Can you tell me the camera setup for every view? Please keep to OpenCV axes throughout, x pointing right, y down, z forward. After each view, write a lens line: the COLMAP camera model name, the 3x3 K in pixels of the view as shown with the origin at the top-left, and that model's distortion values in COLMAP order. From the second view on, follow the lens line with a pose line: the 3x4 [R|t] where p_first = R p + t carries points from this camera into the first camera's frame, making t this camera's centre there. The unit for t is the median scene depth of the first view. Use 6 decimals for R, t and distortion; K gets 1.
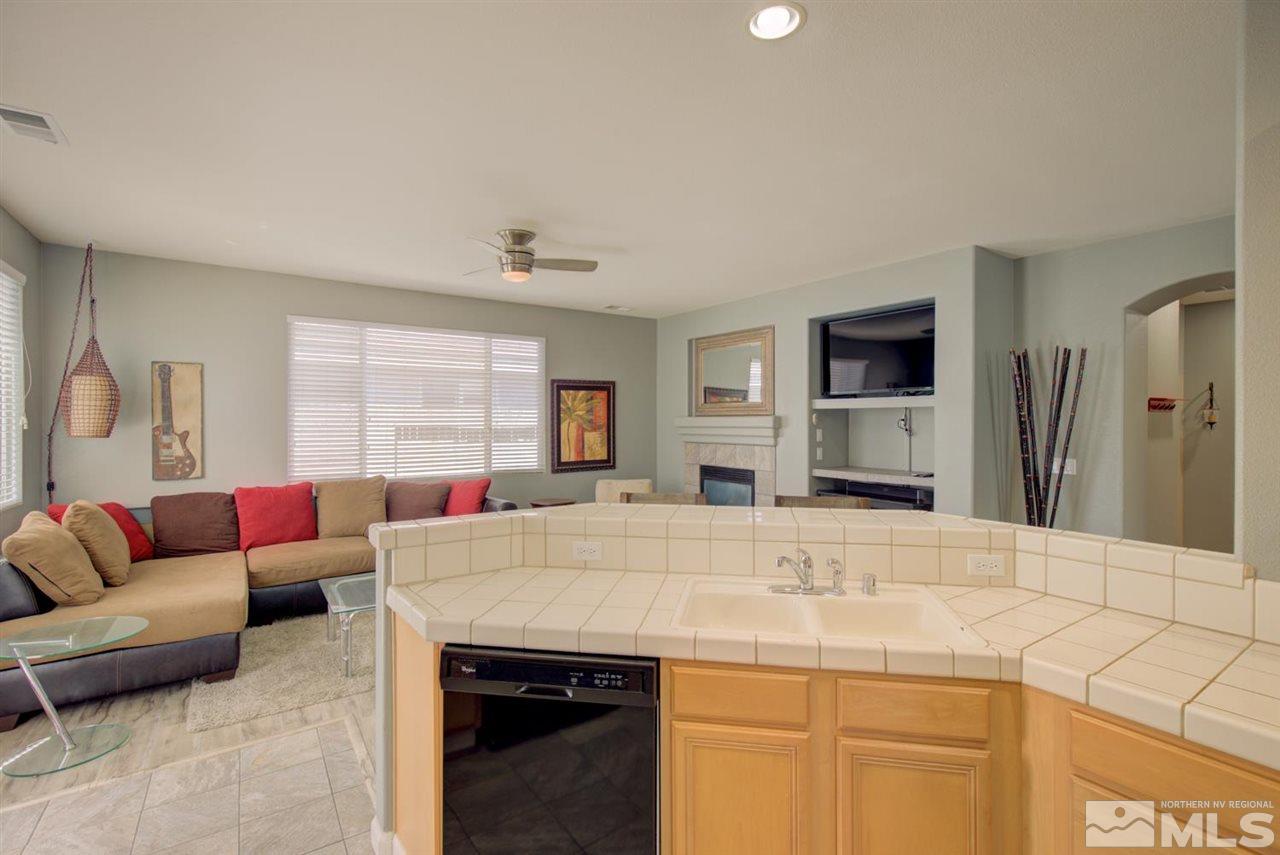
lens RADIAL K [[588.9, 0, 640.2], [0, 588.9, 423.1], [0, 0, 1]] dist [-0.013815, 0.001300]
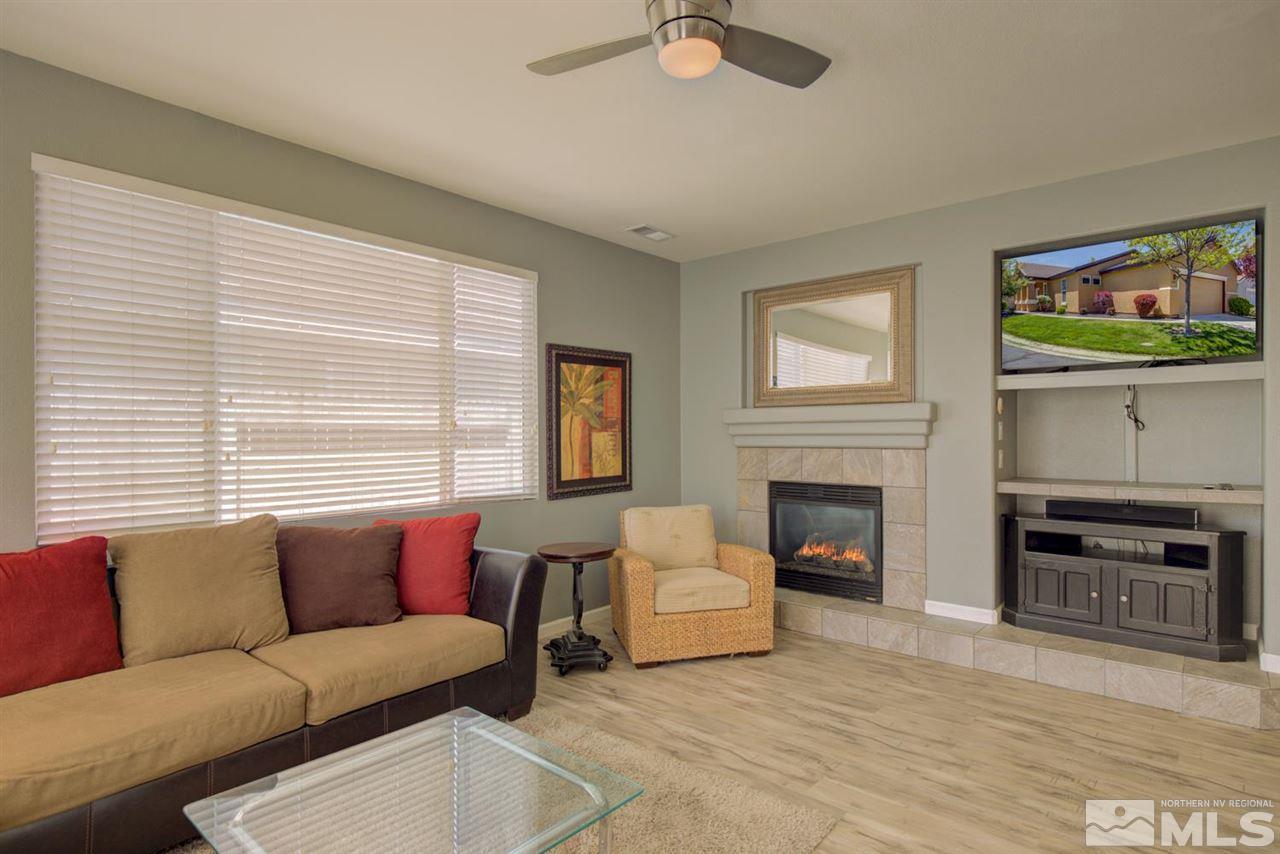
lens RADIAL K [[663.4, 0, 640.1], [0, 663.4, 436.9], [0, 0, 1]] dist [0.001677, 0.000319]
pose [[0.967841, -0.005383, 0.251505, -0.227113], [0.006209, 0.999978, -0.002493, 0.022825], [-0.251486, 0.003974, 0.967853, 0.319822]]
